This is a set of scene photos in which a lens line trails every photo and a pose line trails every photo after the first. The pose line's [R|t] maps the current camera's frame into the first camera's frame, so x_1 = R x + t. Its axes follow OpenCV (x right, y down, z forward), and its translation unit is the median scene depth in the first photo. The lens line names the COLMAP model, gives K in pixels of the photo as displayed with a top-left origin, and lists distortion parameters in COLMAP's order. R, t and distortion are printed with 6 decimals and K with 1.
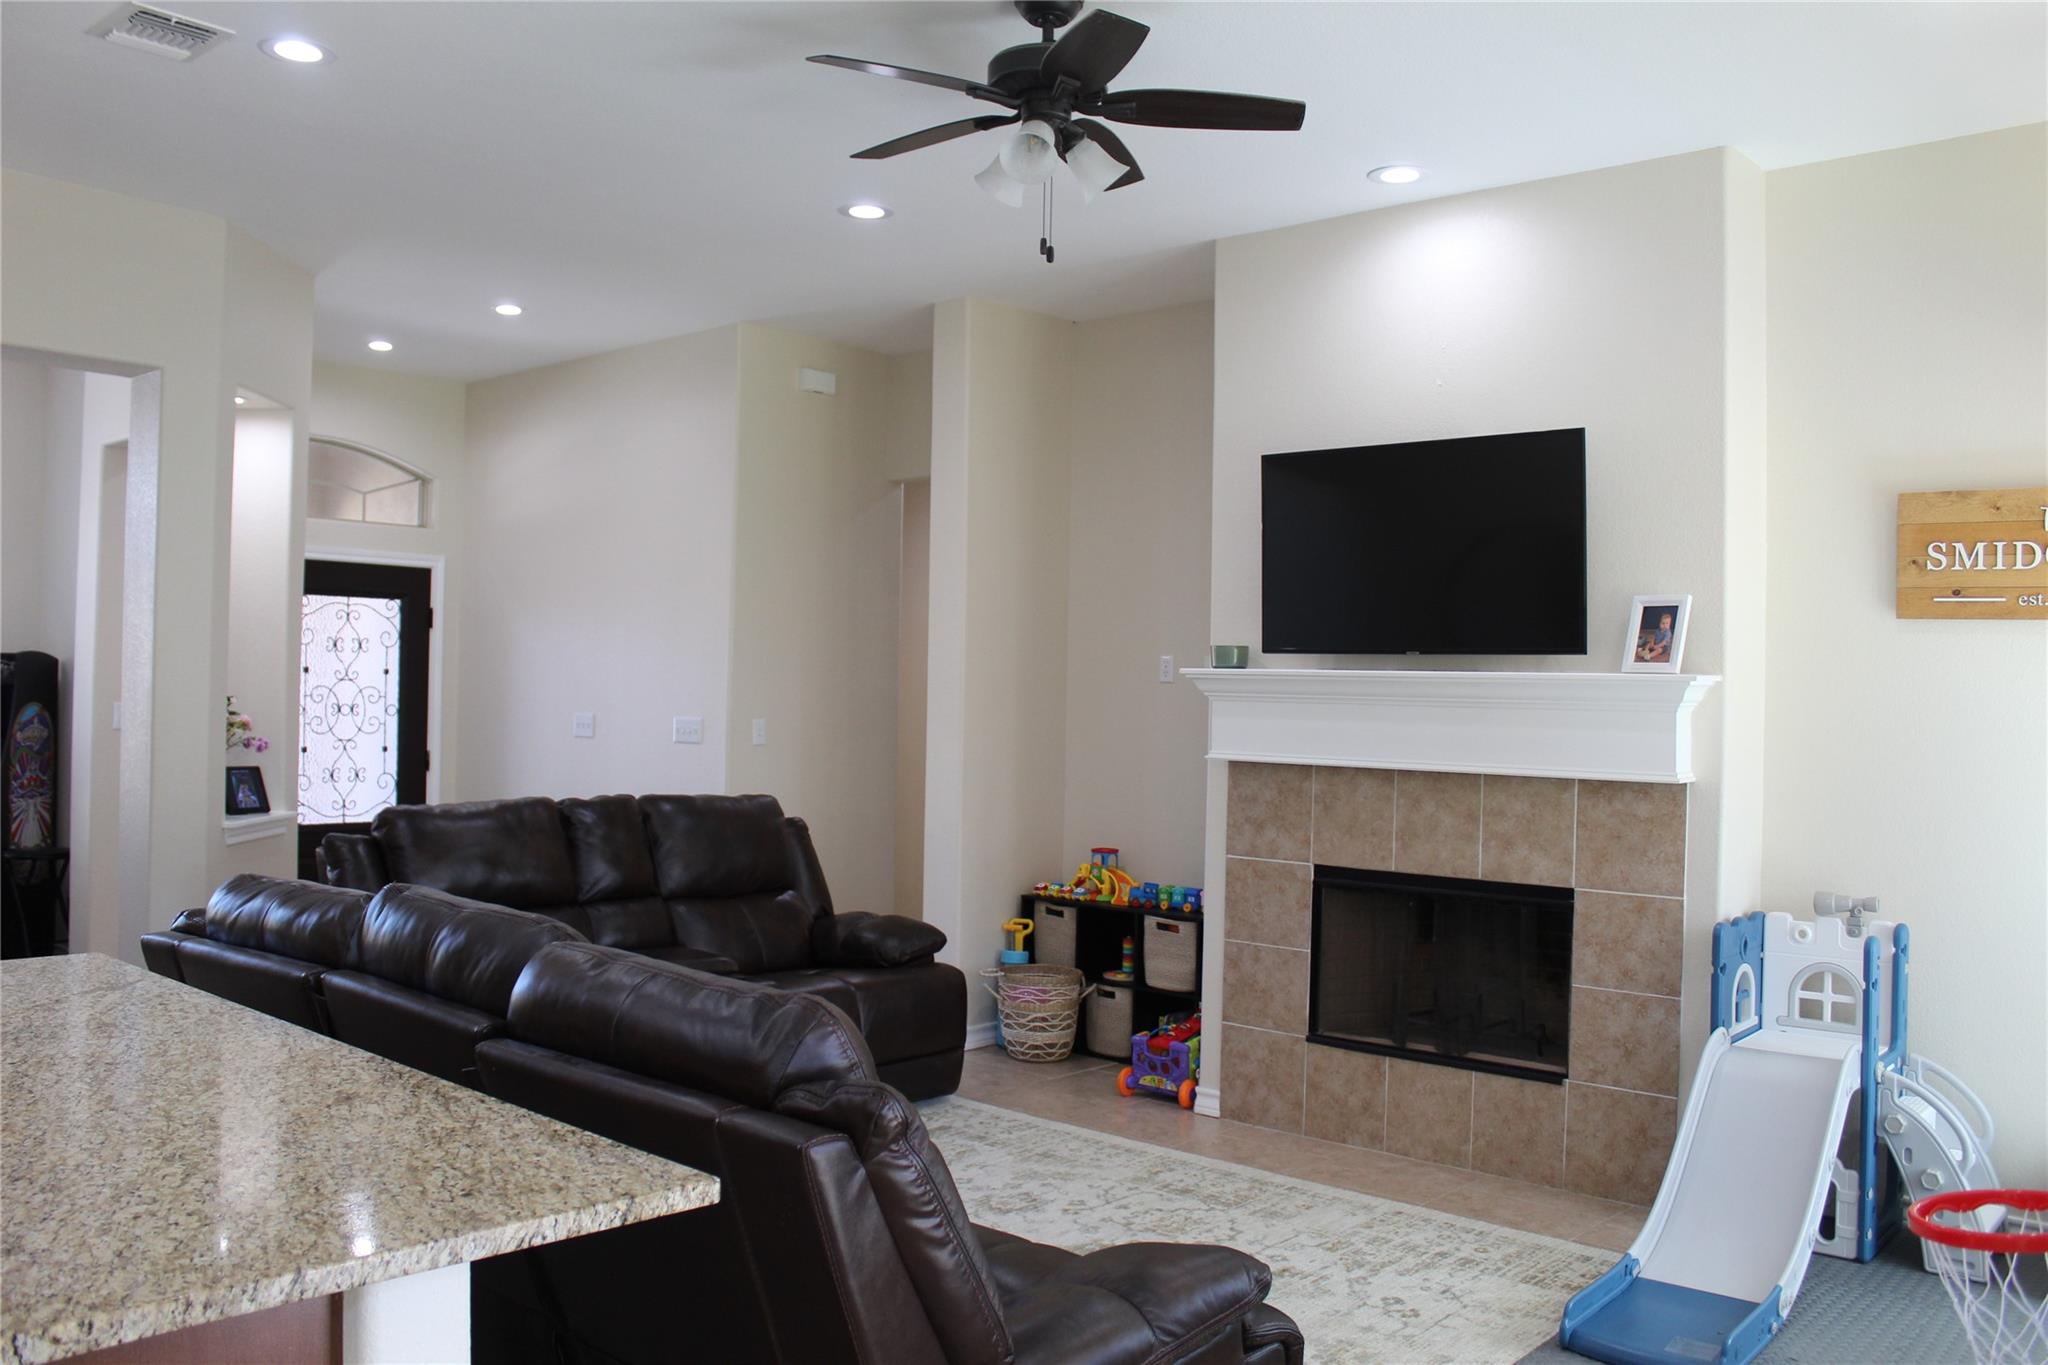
lens RADIAL K [[1700.0, 0, 1027.2], [0, 1700.0, 685.0], [0, 0, 1]] dist [-0.170187, 0.148339]
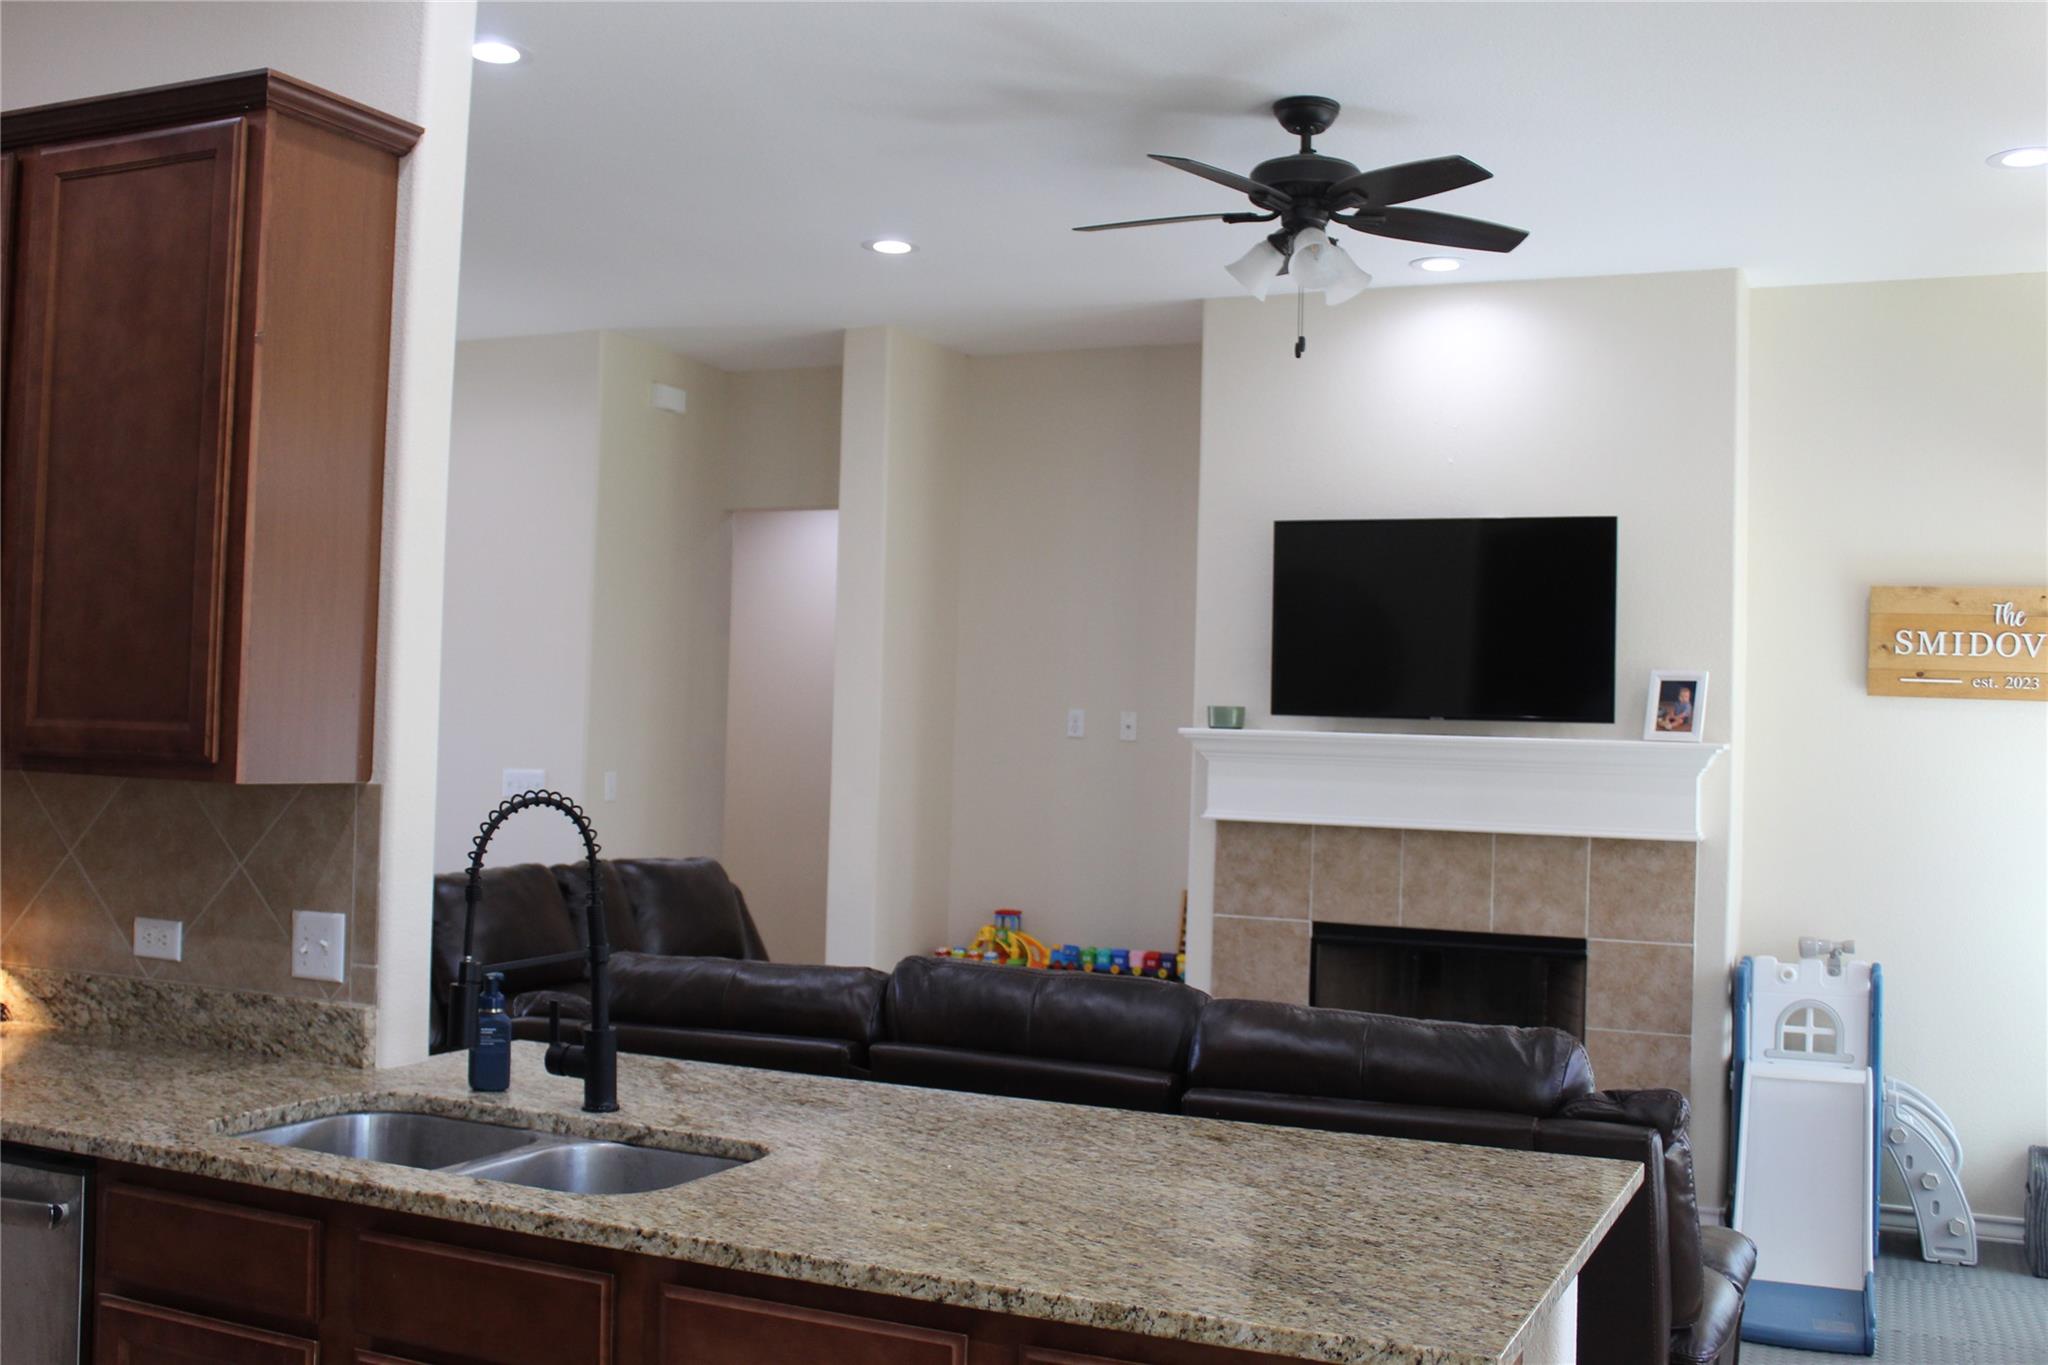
lens RADIAL K [[1994.8, 0, 1024.0], [0, 1994.8, 682.5], [0, 0, 1]] dist [-0.150898, 0.165185]
pose [[0.953877, 0.017947, 0.299659, -0.411728], [-0.012344, 0.999712, -0.020581, -0.013511], [-0.299942, 0.015933, 0.953824, -0.112664]]
